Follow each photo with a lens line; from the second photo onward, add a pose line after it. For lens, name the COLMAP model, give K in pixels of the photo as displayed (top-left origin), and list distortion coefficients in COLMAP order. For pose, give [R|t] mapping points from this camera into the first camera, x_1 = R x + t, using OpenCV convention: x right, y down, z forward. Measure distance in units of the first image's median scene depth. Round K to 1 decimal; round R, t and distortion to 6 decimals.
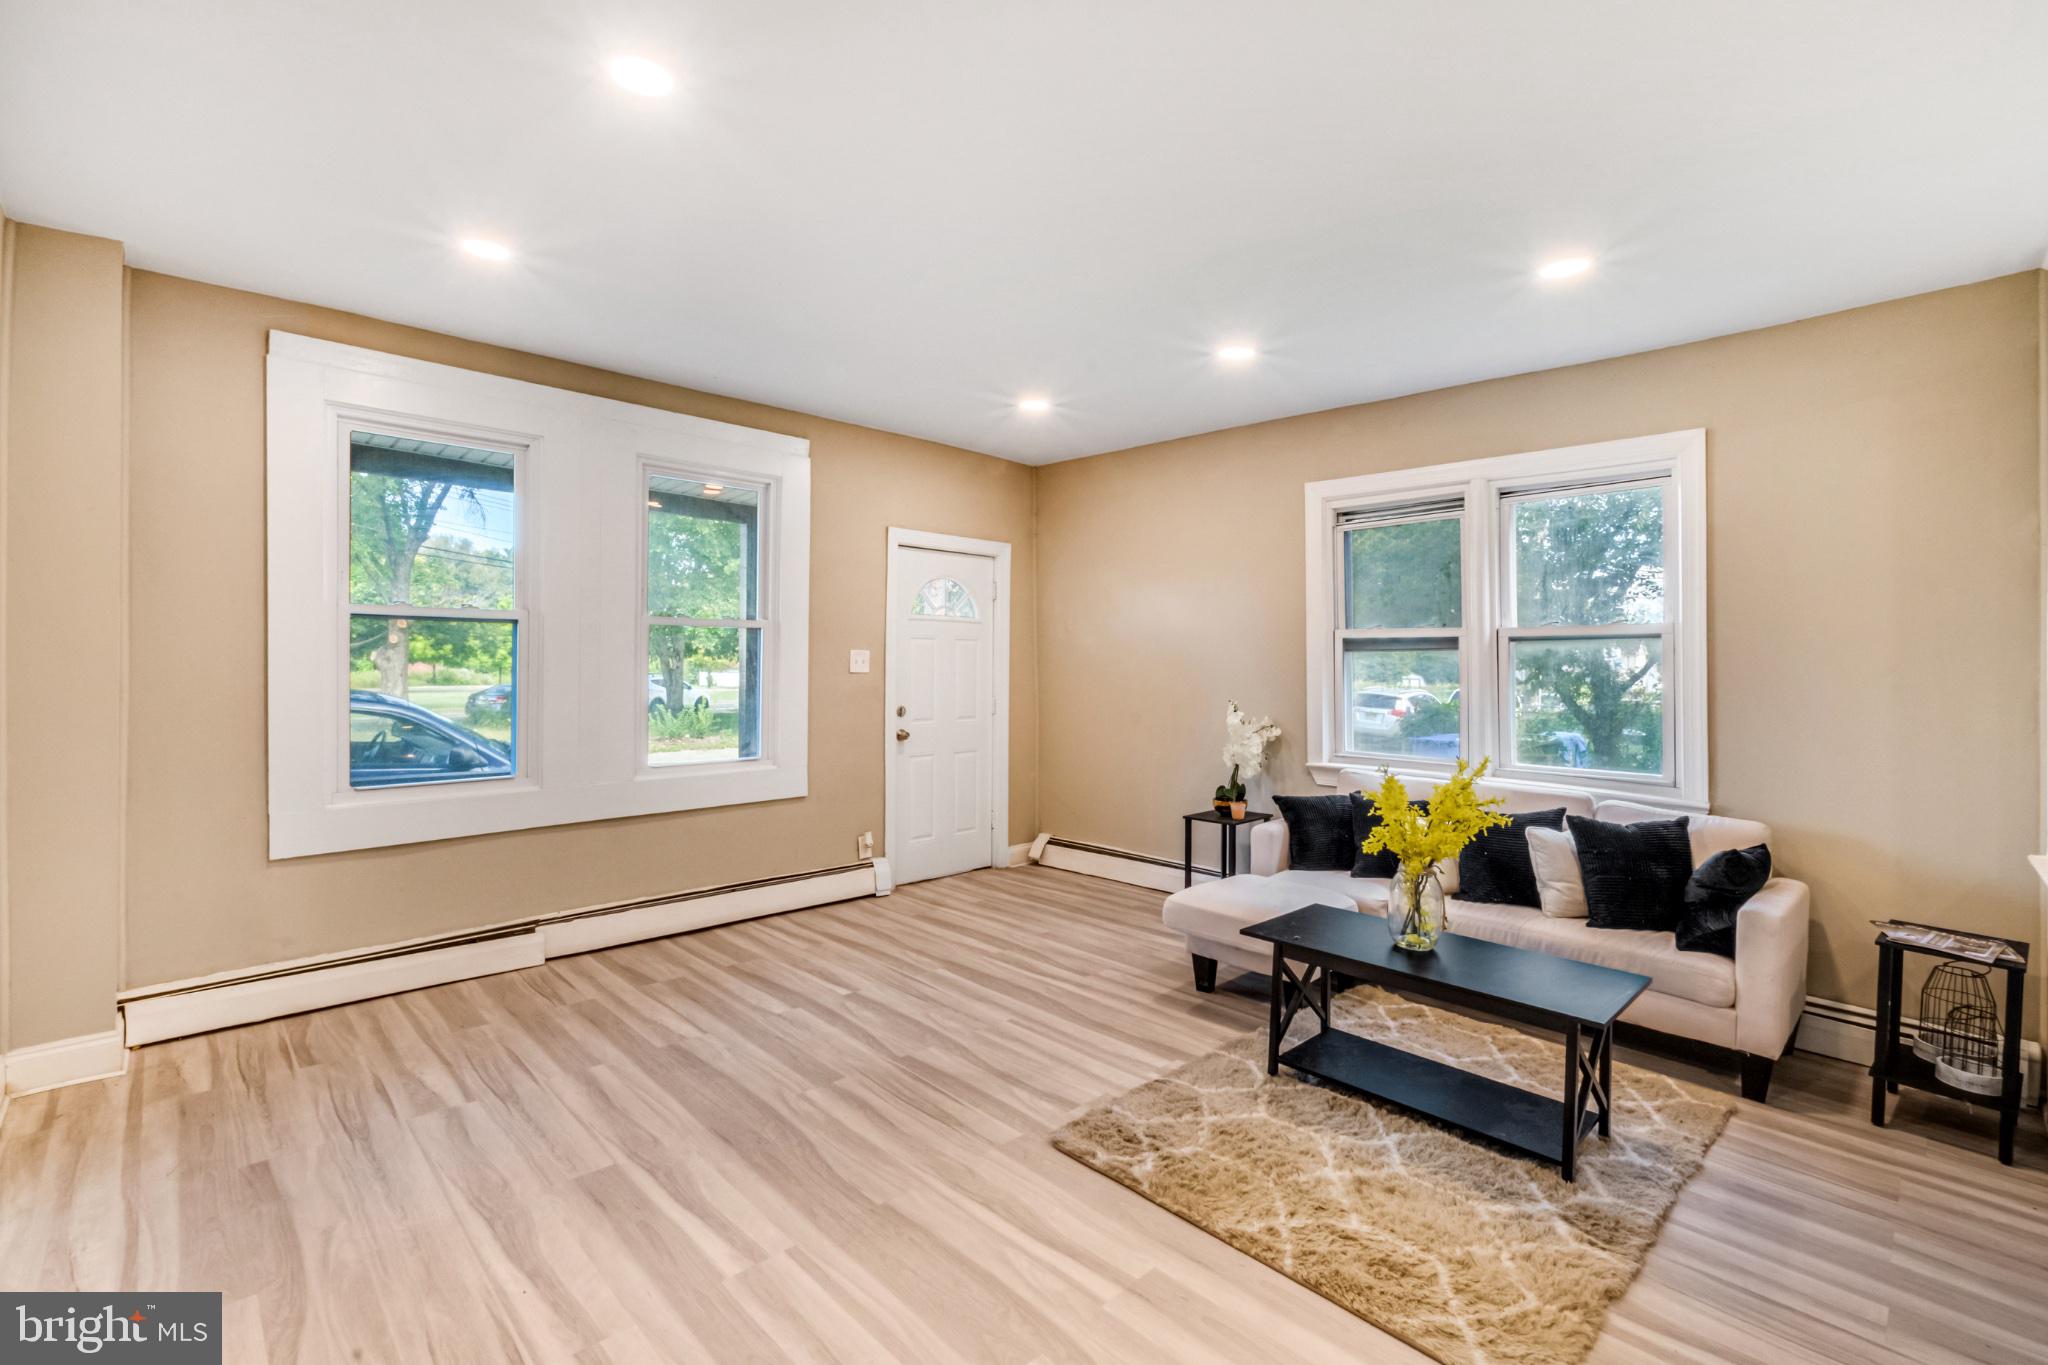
lens RADIAL K [[919.6, 0, 1017.4], [0, 919.6, 672.8], [0, 0, 1]] dist [0.015601, -0.000894]
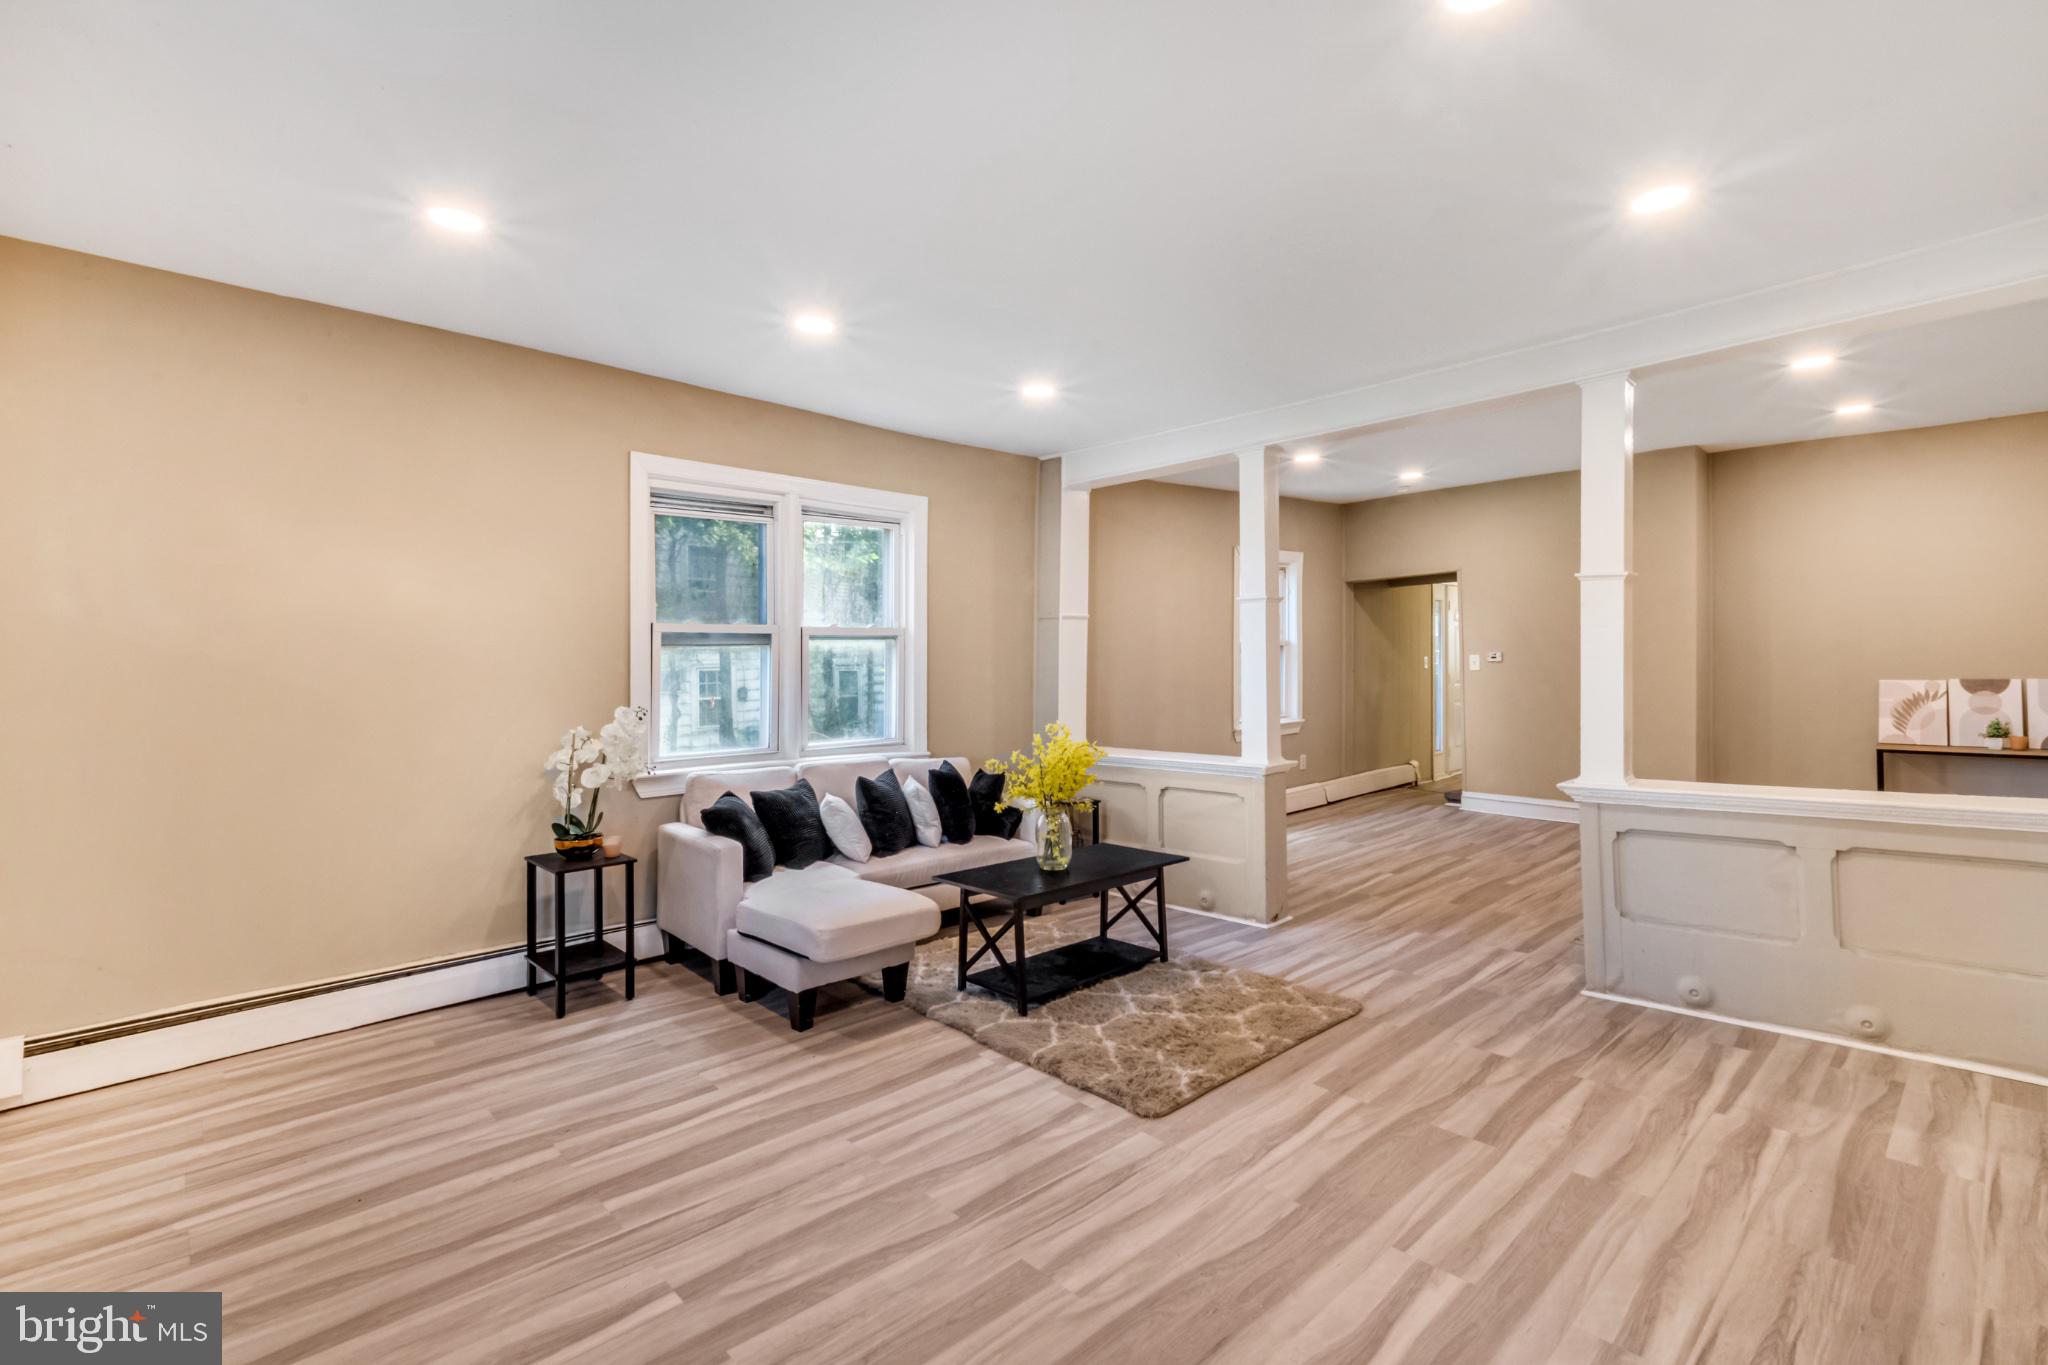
lens RADIAL K [[919.6, 0, 1057.2], [0, 919.6, 647.9], [0, 0, 1]] dist [0.015601, -0.000894]
pose [[-0.000707, 0.003775, 0.999993, -0.731393], [0.018188, 0.999828, -0.003761, -0.014371], [-0.999834, 0.018185, -0.000776, 0.799461]]
